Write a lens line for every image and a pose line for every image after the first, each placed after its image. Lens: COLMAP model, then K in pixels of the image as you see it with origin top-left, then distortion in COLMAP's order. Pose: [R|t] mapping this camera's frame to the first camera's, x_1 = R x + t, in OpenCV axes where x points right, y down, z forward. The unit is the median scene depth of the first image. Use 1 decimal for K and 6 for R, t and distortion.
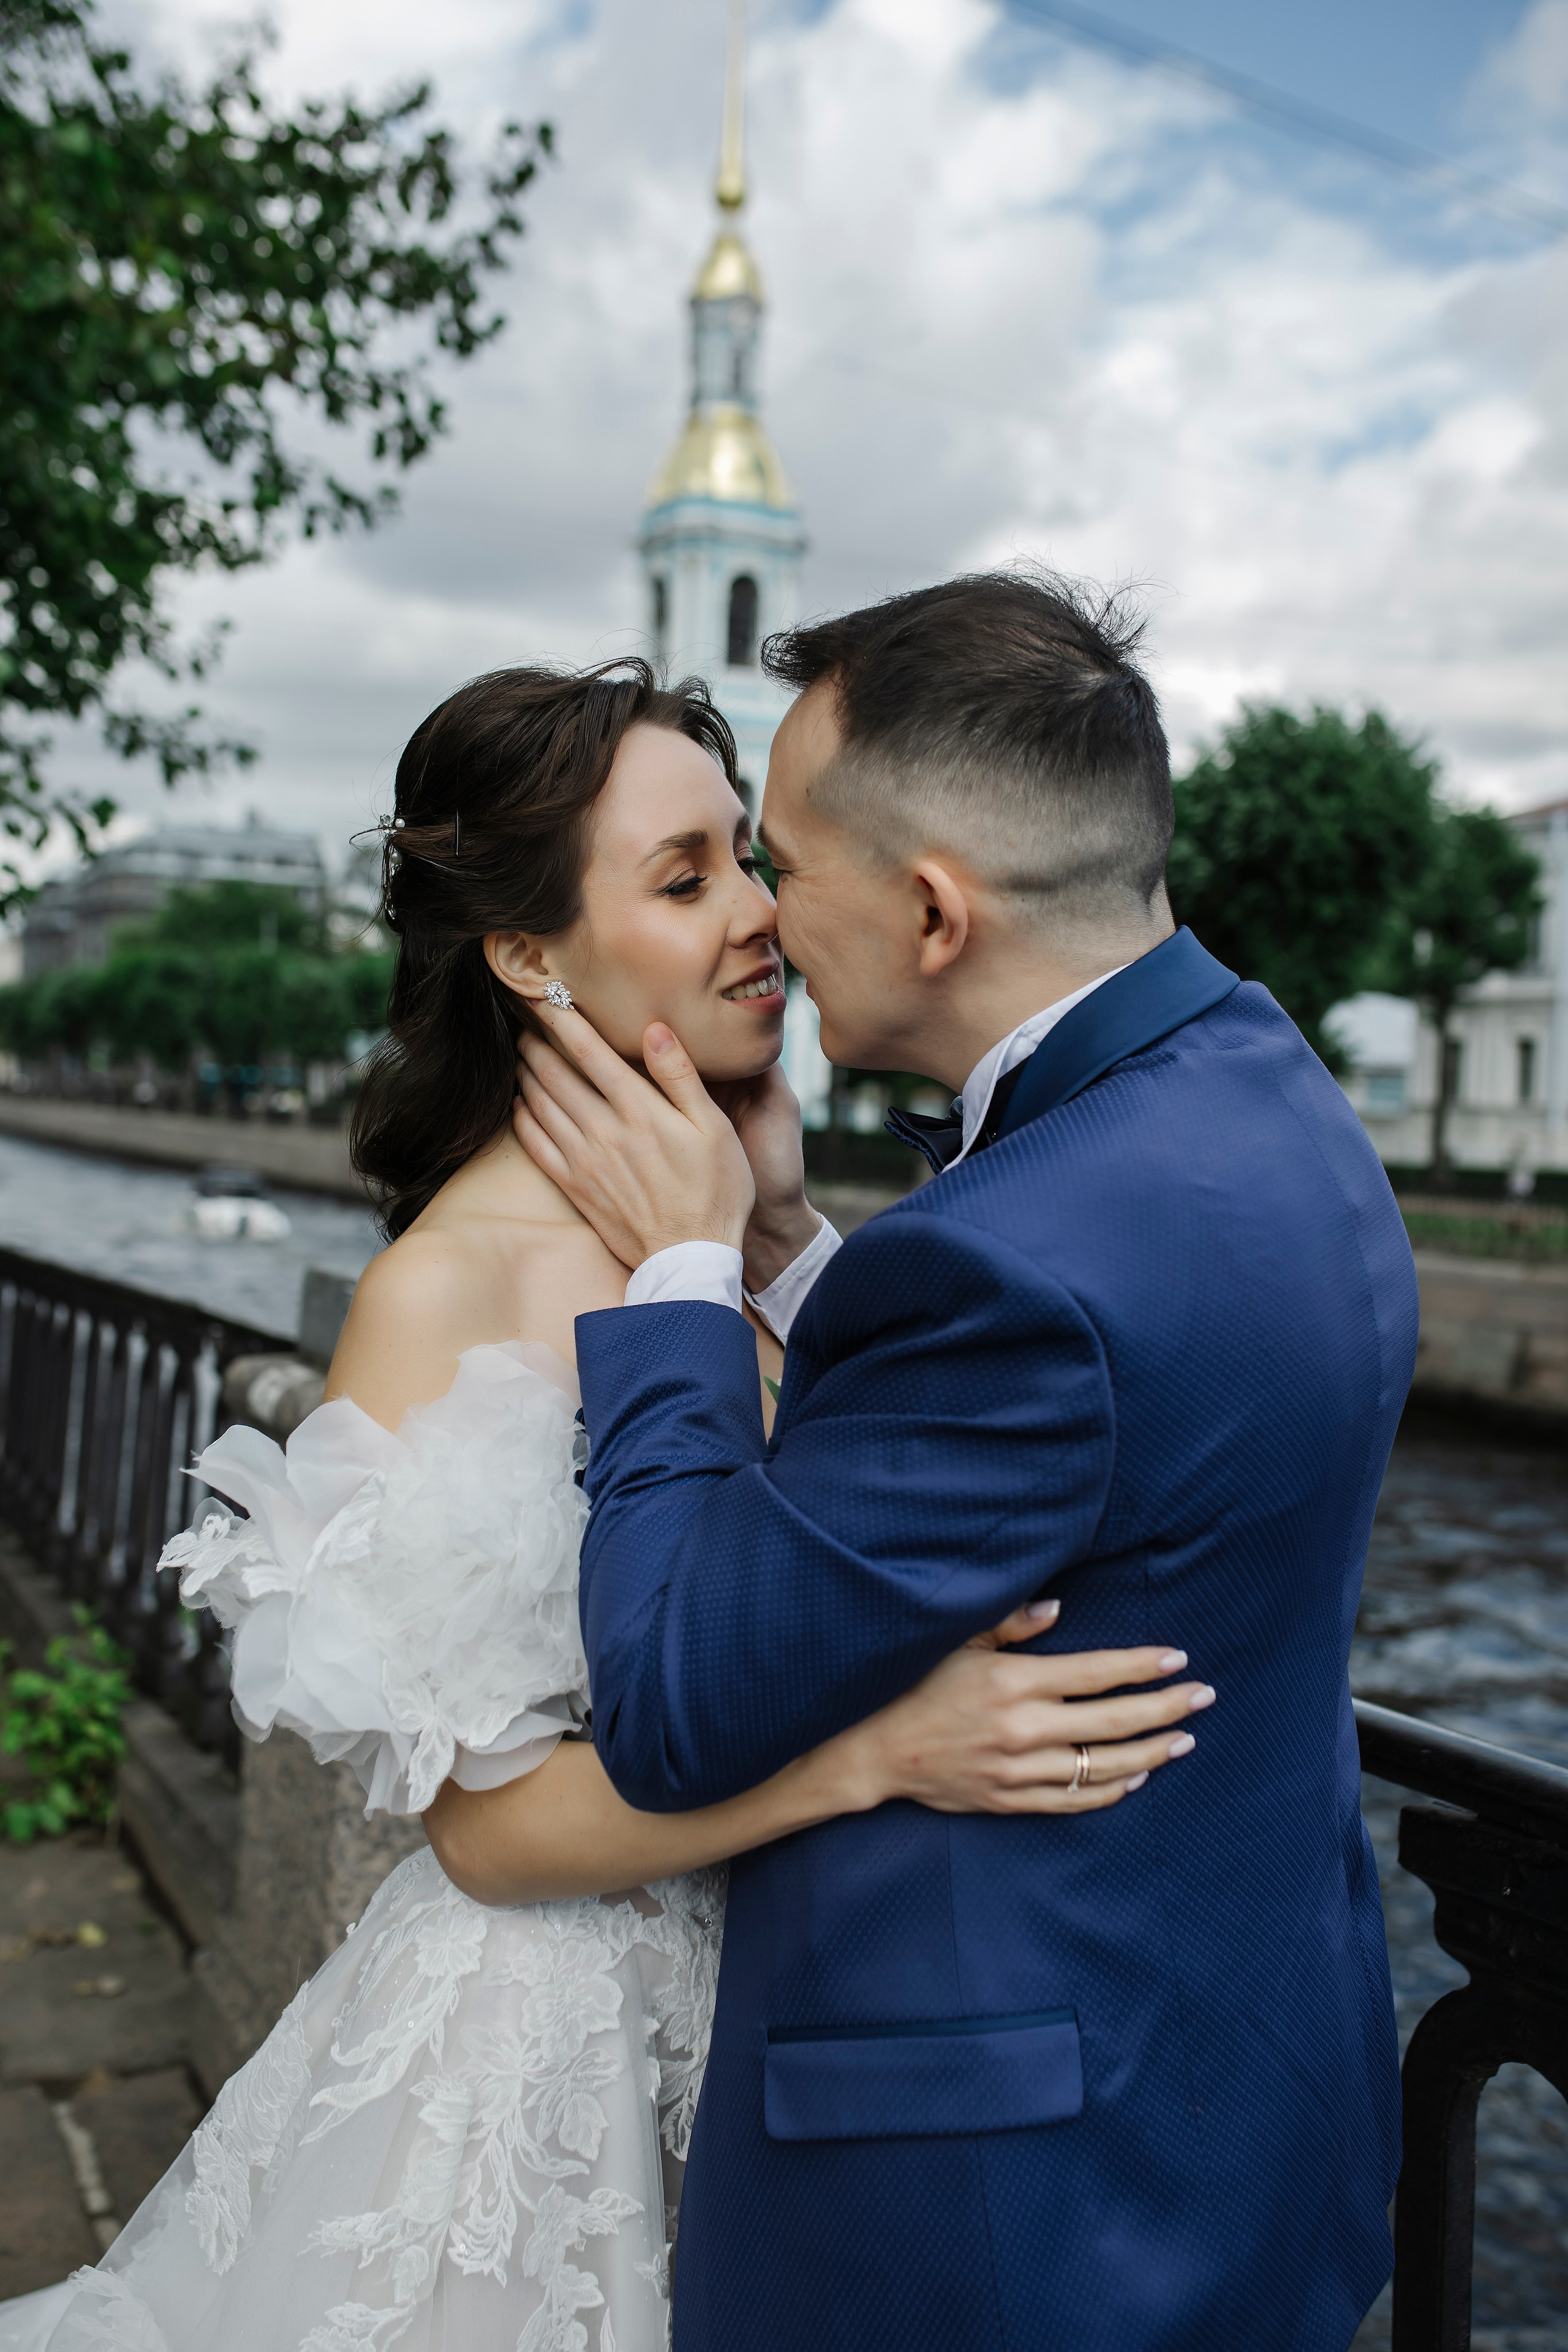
lens RADIAL K [[2031.8, 0, 820.9], [0, 2031.8, 1165.8], [0, 0, 1]] dist [-0.107206, 0.023261]
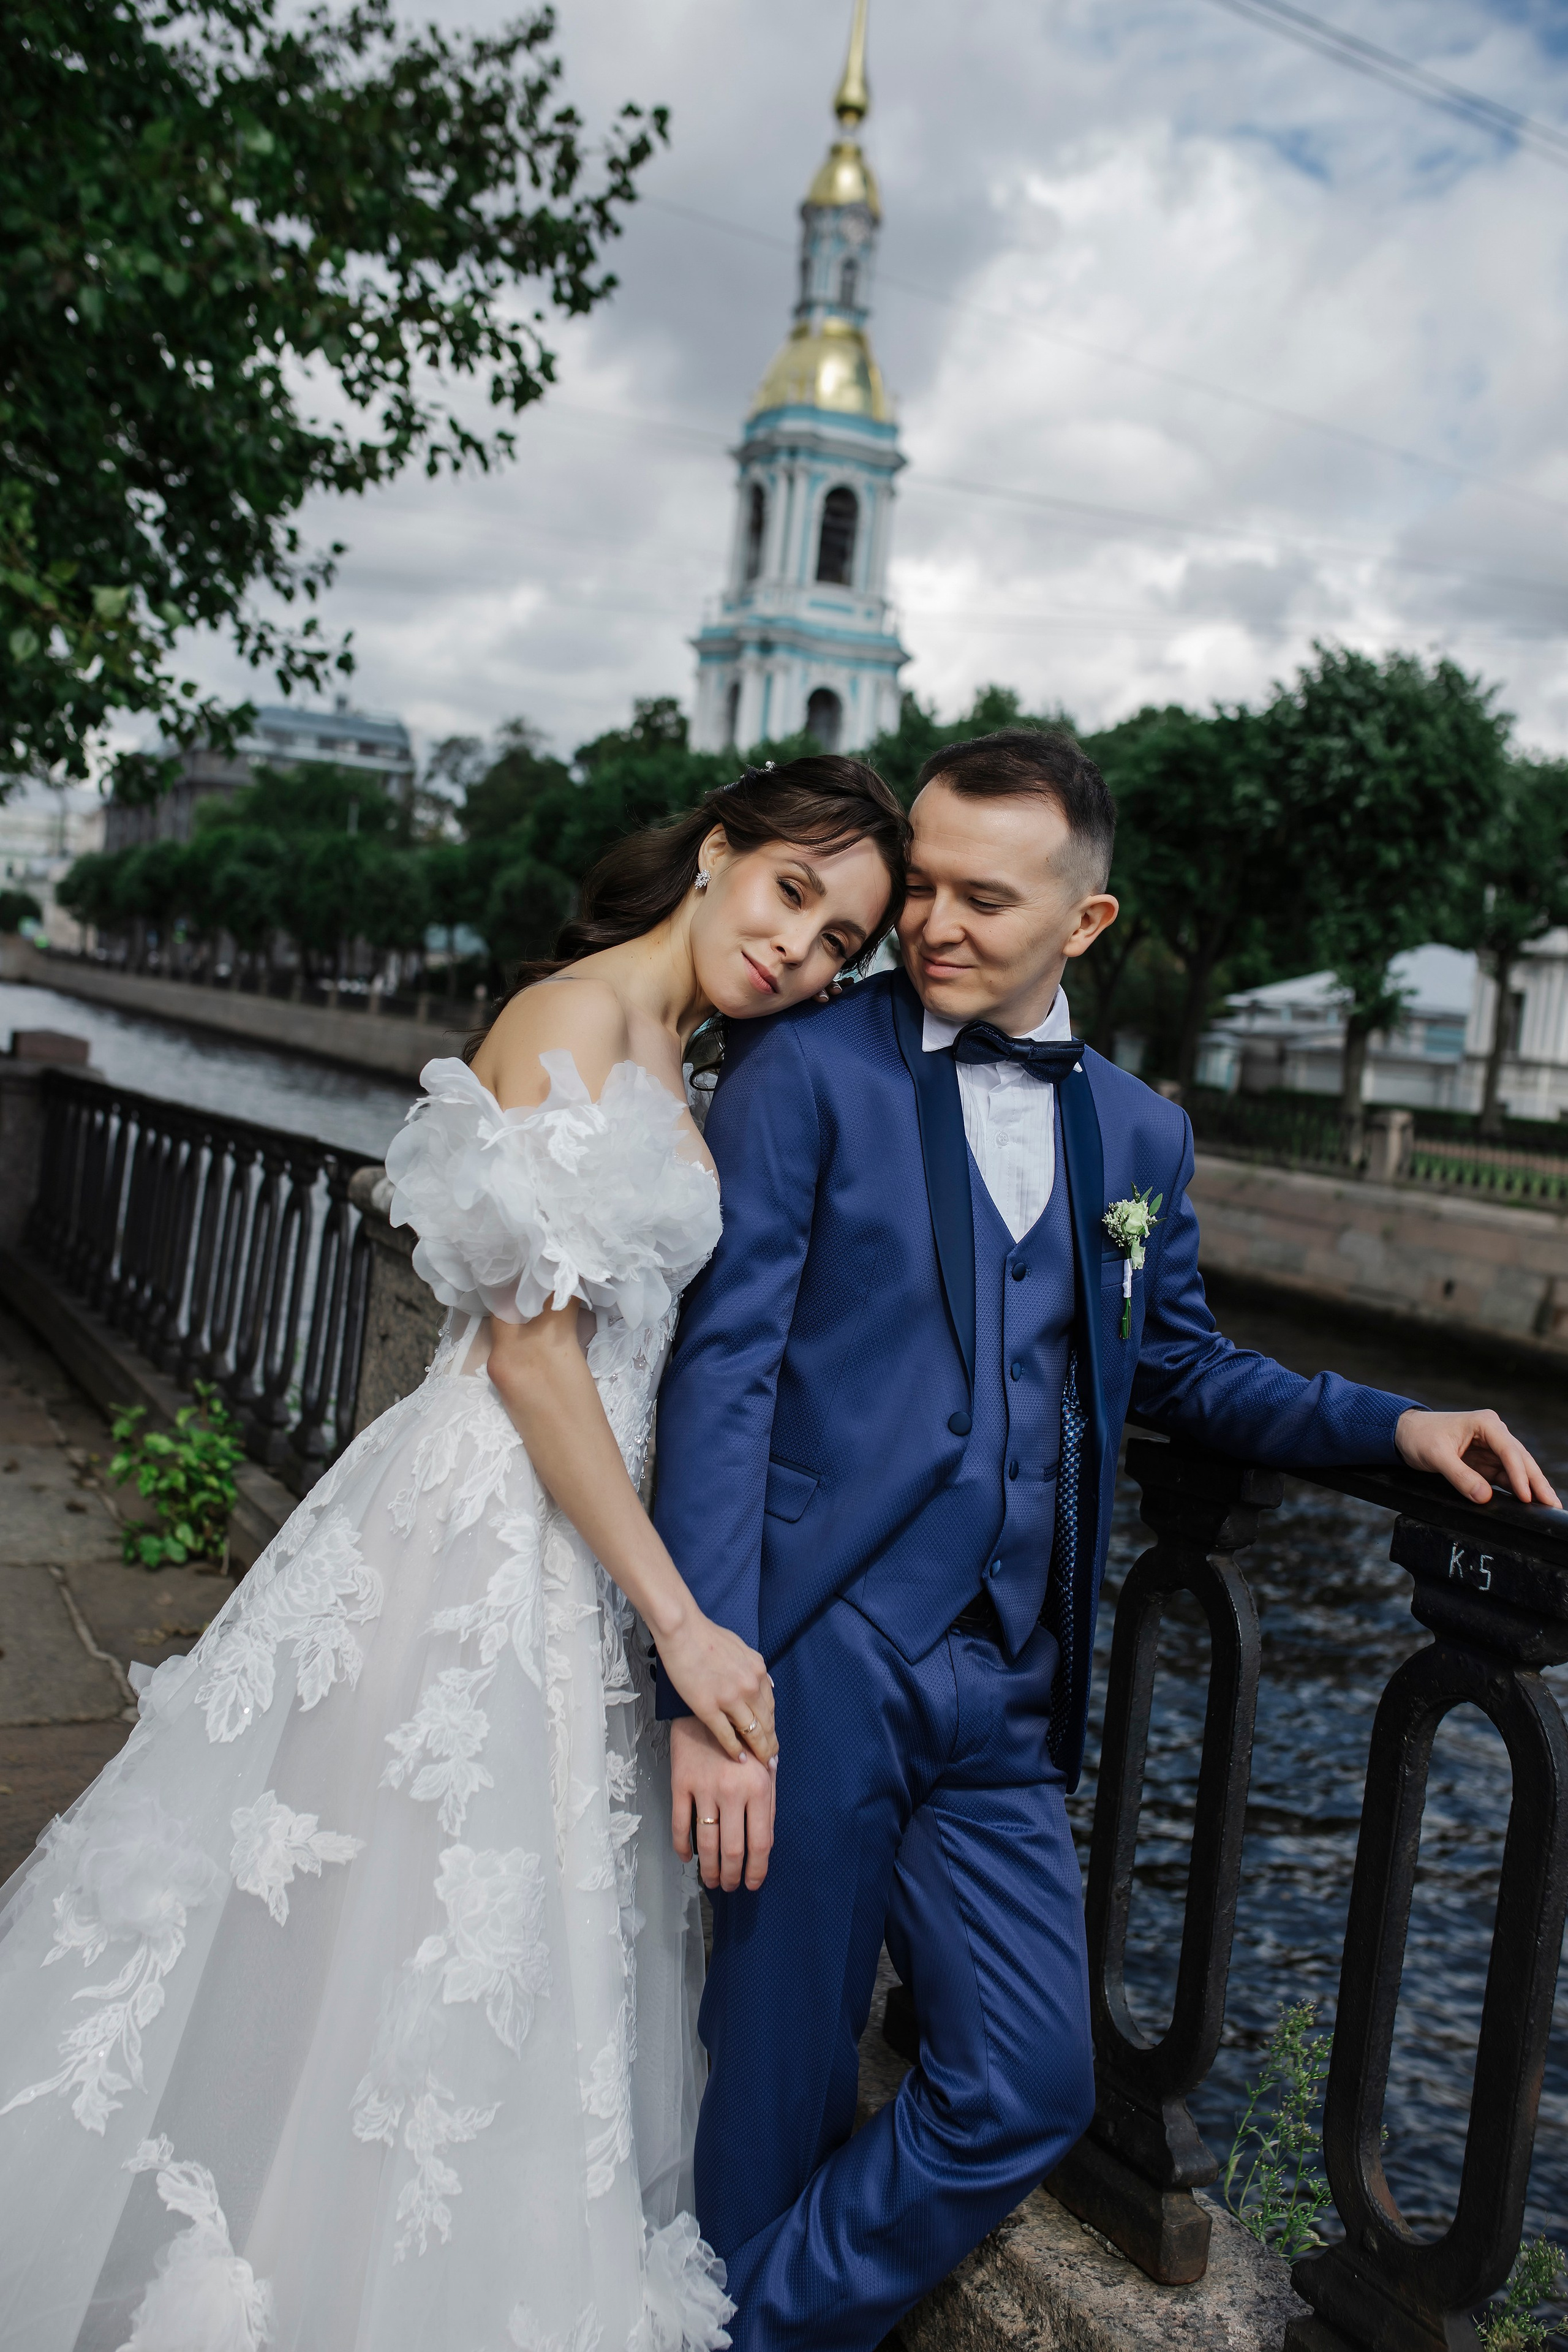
lens RADIAL K [[2239.4, 0, 875.9], [0, 2239.4, 1208.5], [0, 0, 1]] dist [-0.108883, 0.015364]
pose [[0.998119, 0.059253, -0.015747, 0.059256], [-0.058438, 0.997136, 0.048000, 0.036427], [0.018546, -0.046990, 0.998723, -0.406005]]
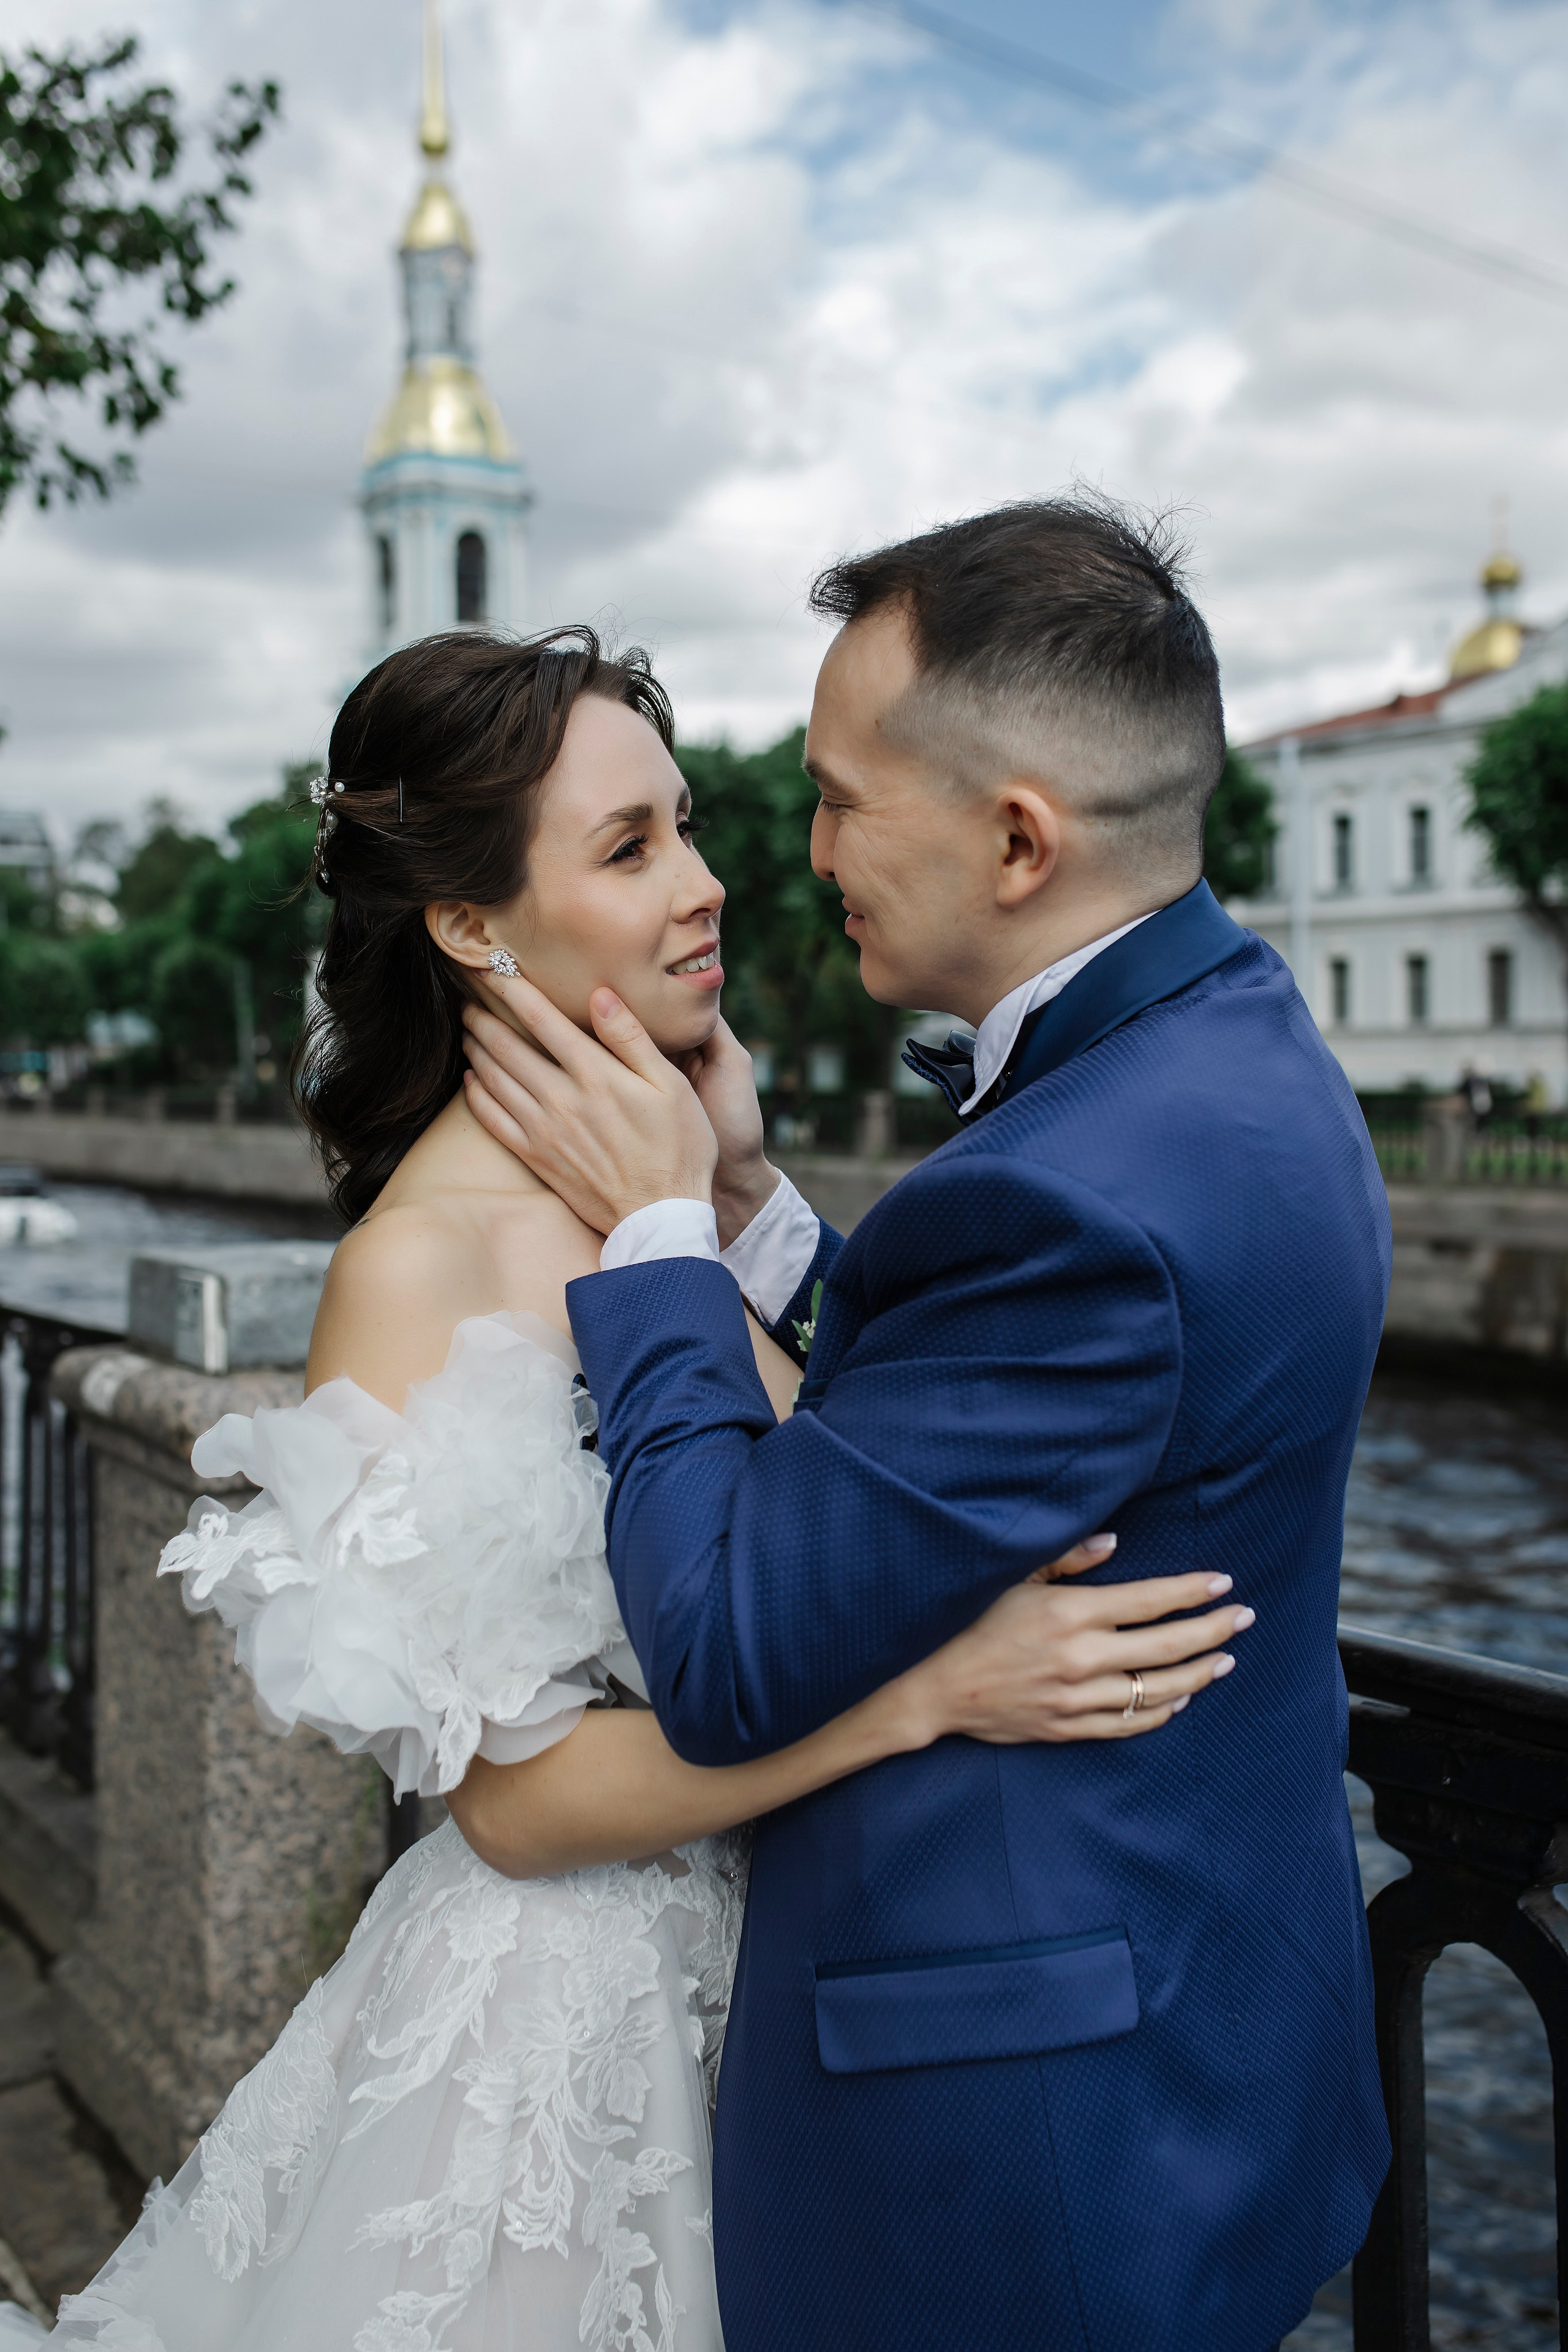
lens RADIAL K [[2015.4, 0, 784.0], [0, 2015.4, 1176.0], [0, 0, 1]] dist [-0.076101, -0.025622]
pose [[0.991842, -0.059094, 0.112951, -0.048138], [0.055716, 0.997907, 0.032837, -0.002314], [-0.114656, -0.026276, 0.993058, 0.002665]]
